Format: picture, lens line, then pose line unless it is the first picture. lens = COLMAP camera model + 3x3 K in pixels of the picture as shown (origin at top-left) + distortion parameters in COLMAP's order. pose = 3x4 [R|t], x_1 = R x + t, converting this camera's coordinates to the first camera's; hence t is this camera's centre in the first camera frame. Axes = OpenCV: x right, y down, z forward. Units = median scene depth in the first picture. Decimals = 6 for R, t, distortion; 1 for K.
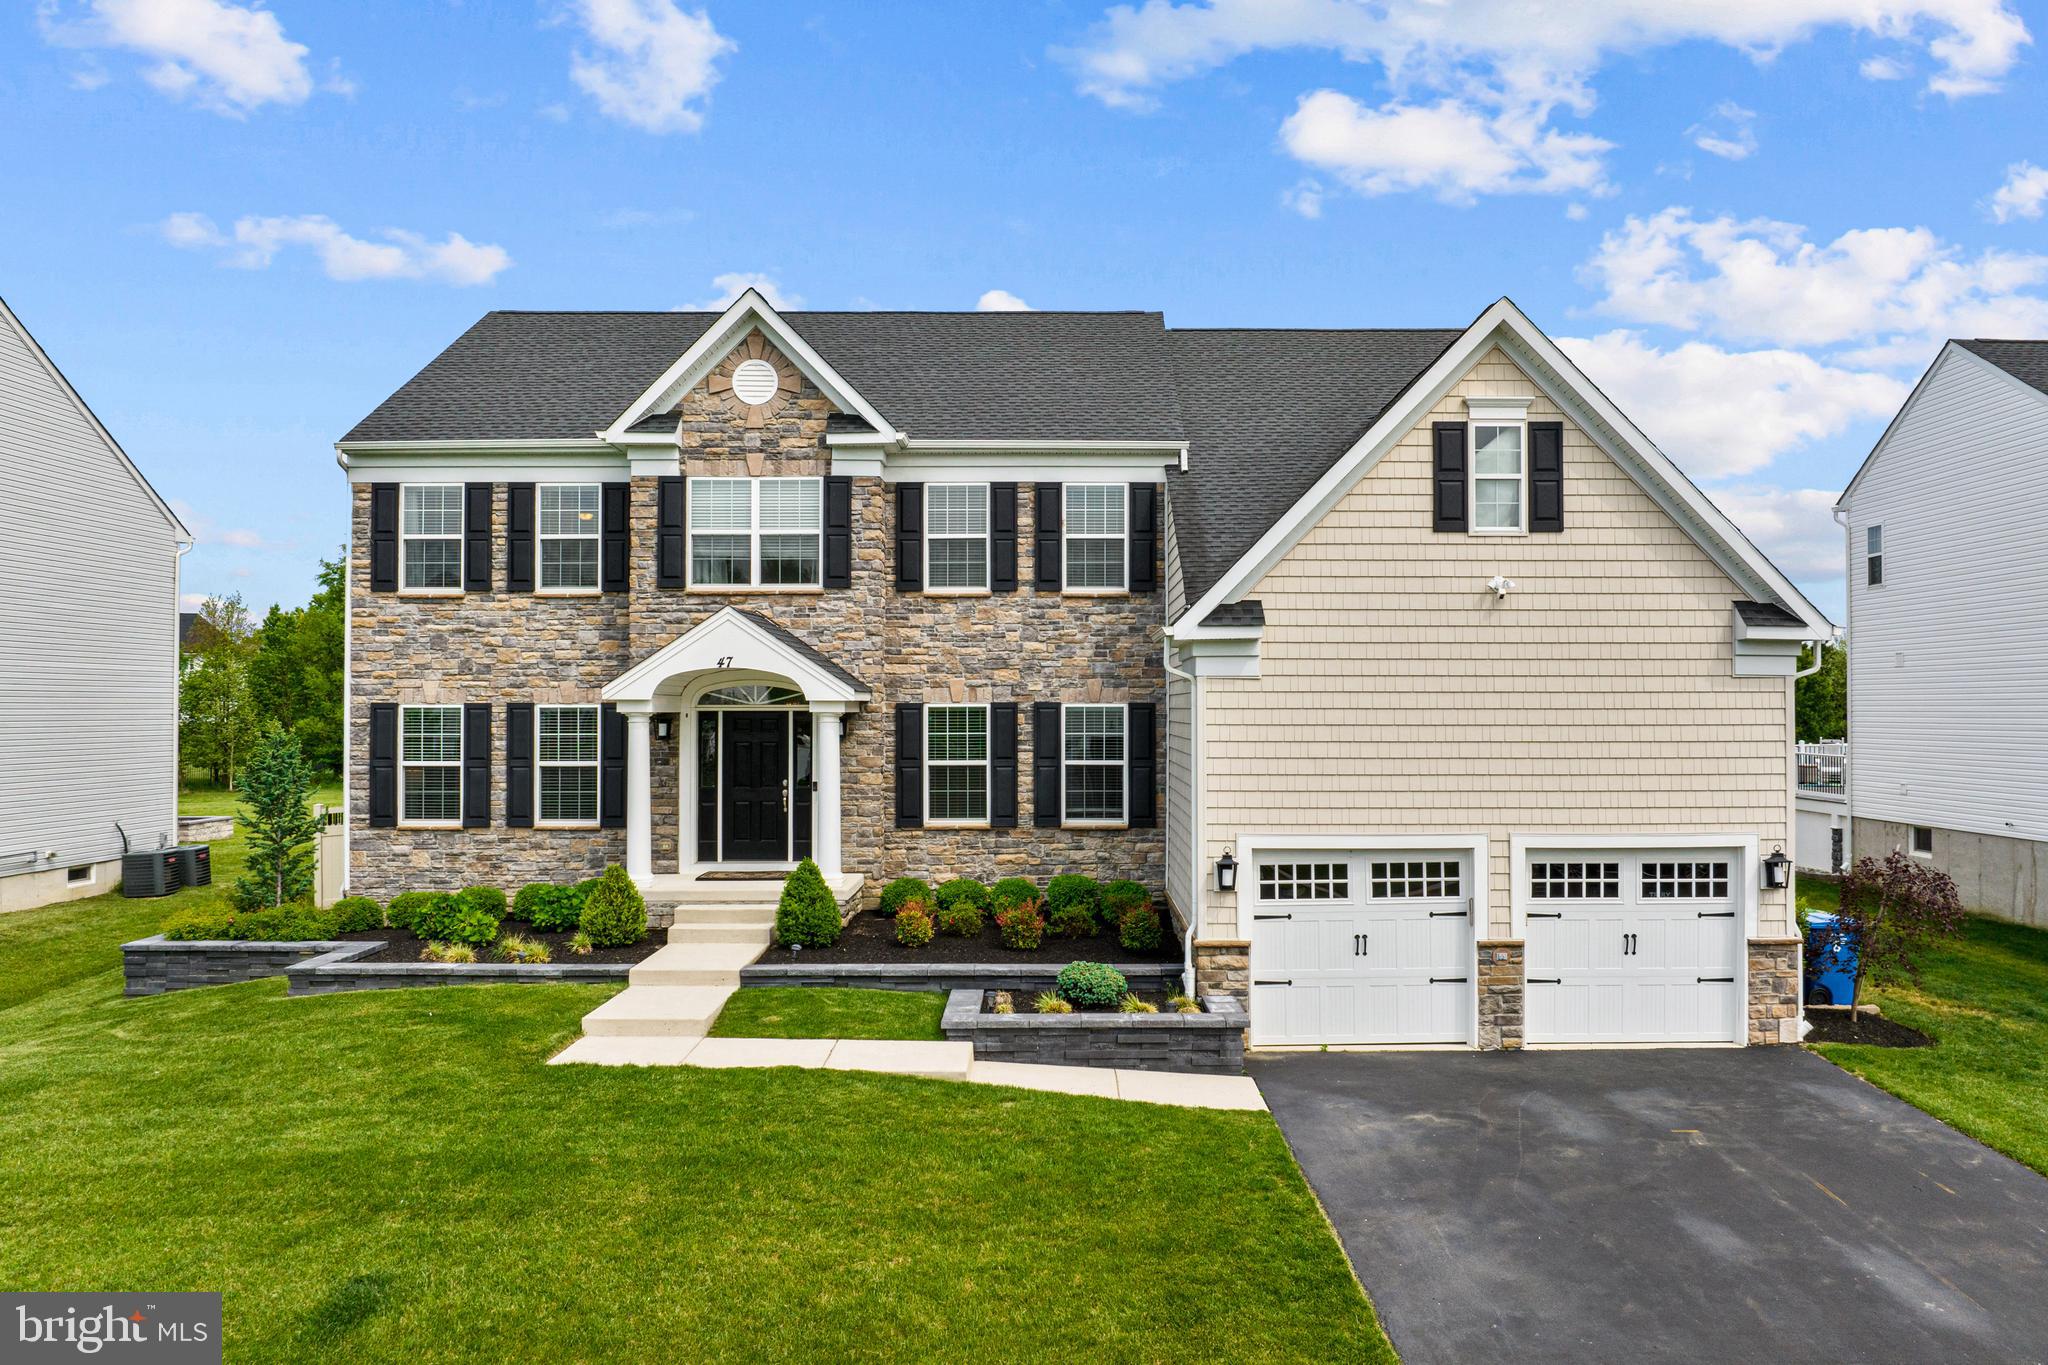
lens RADIAL K [[1539.3, 0, 1076.7], [0, 1539.3, 675.1], [0, 0, 1]] dist [-0.011089, -0.040572]
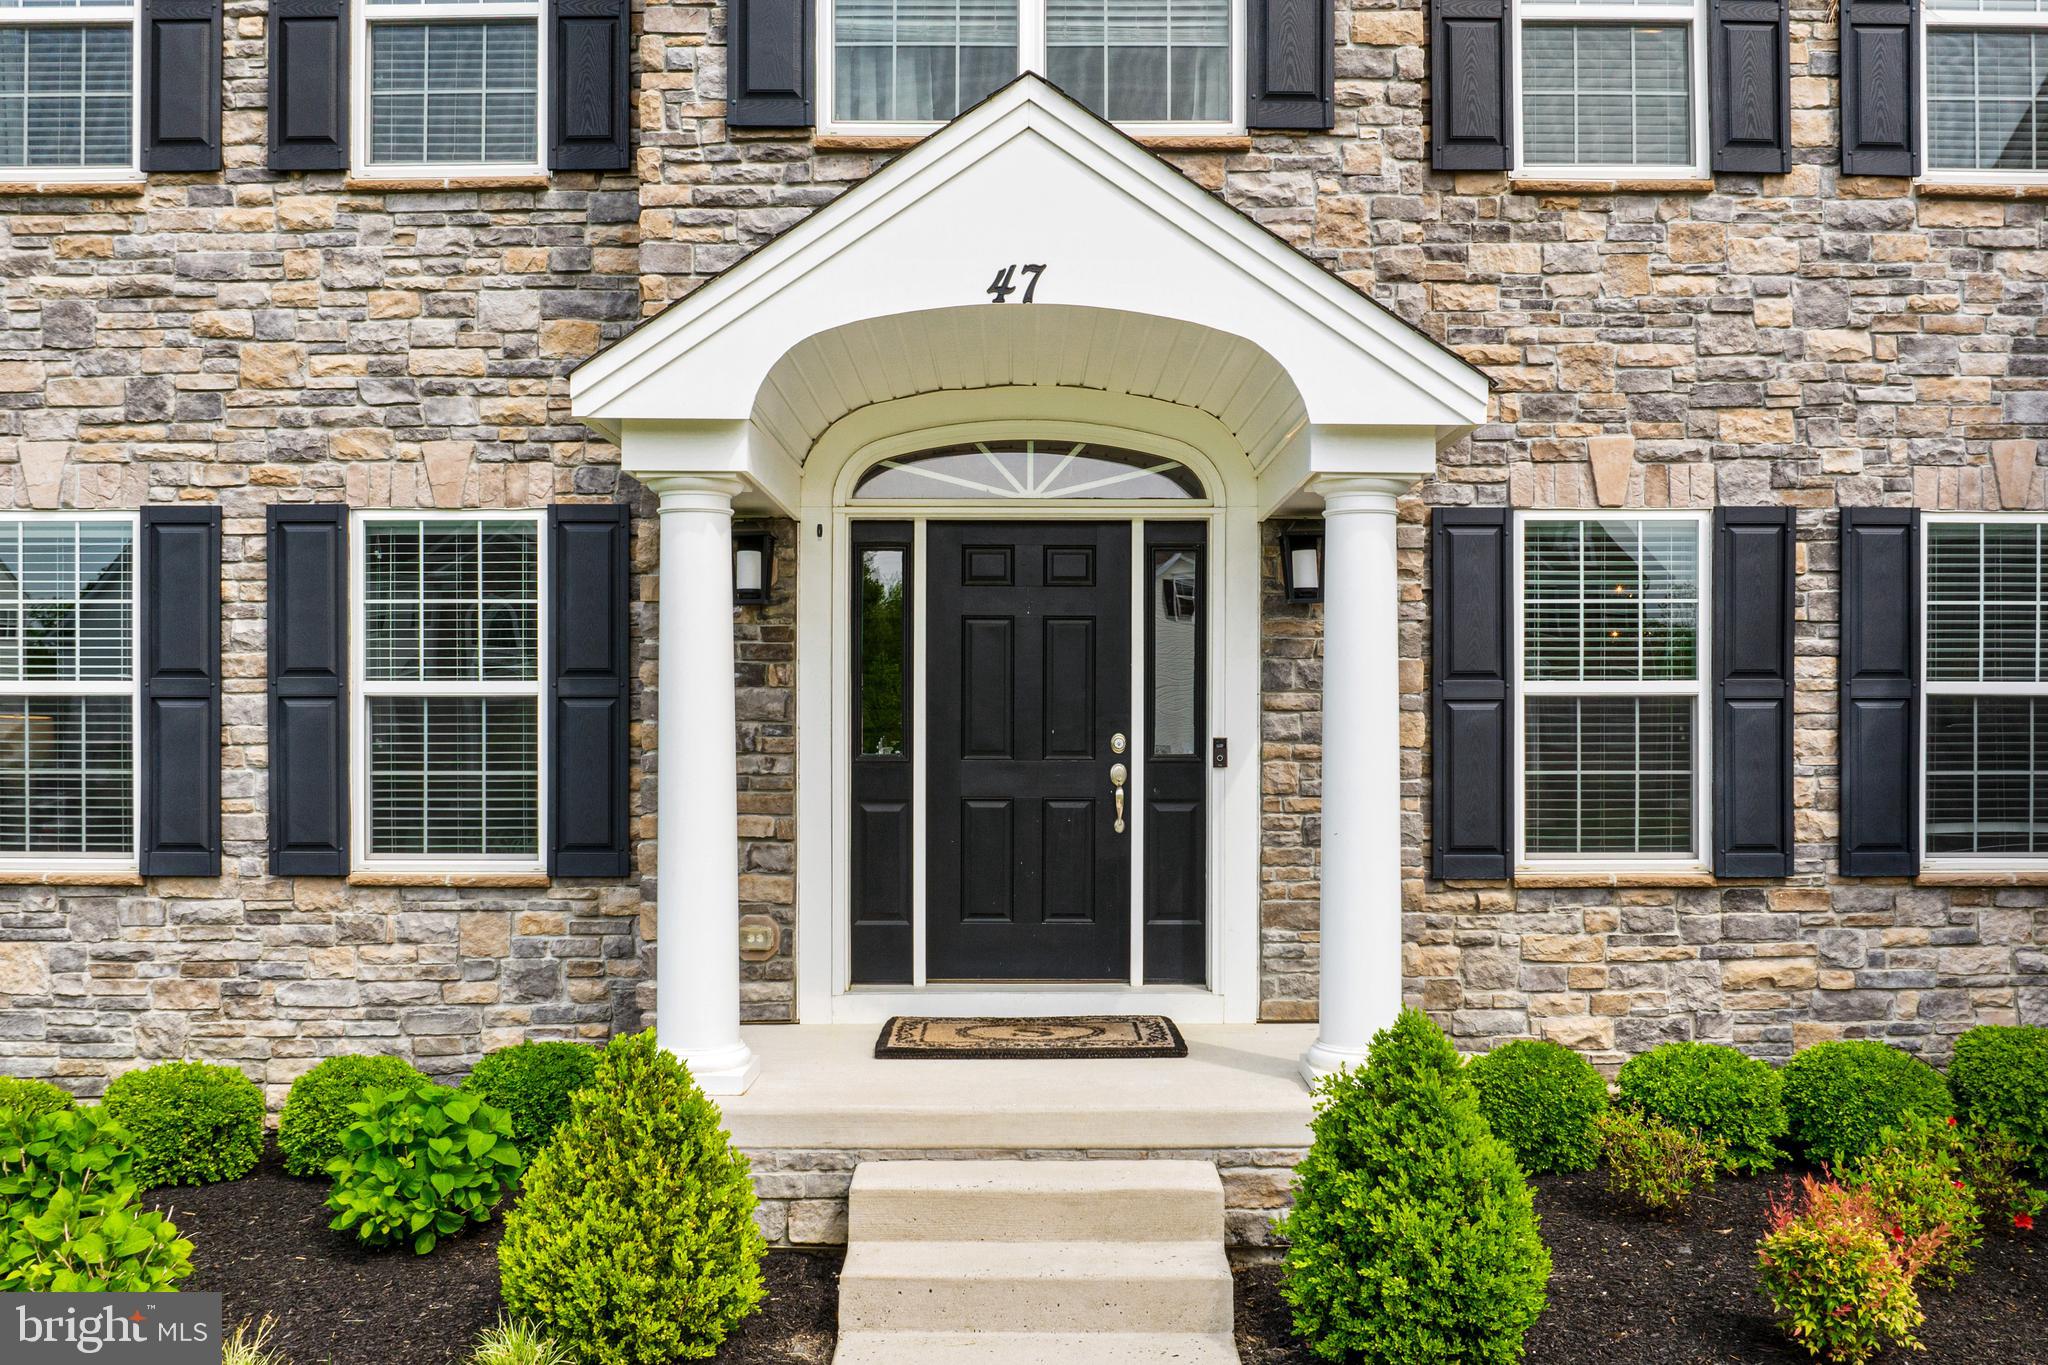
lens RADIAL K [[1801.8, 0, 1024.8], [0, 1801.8, 742.3], [0, 0, 1]] dist [-0.037572, -0.013867]
pose [[0.999951, 0.001557, -0.009779, -0.202425], [-0.001256, 0.999528, 0.030681, 0.057324], [0.009822, -0.030667, 0.999481, 0.611638]]
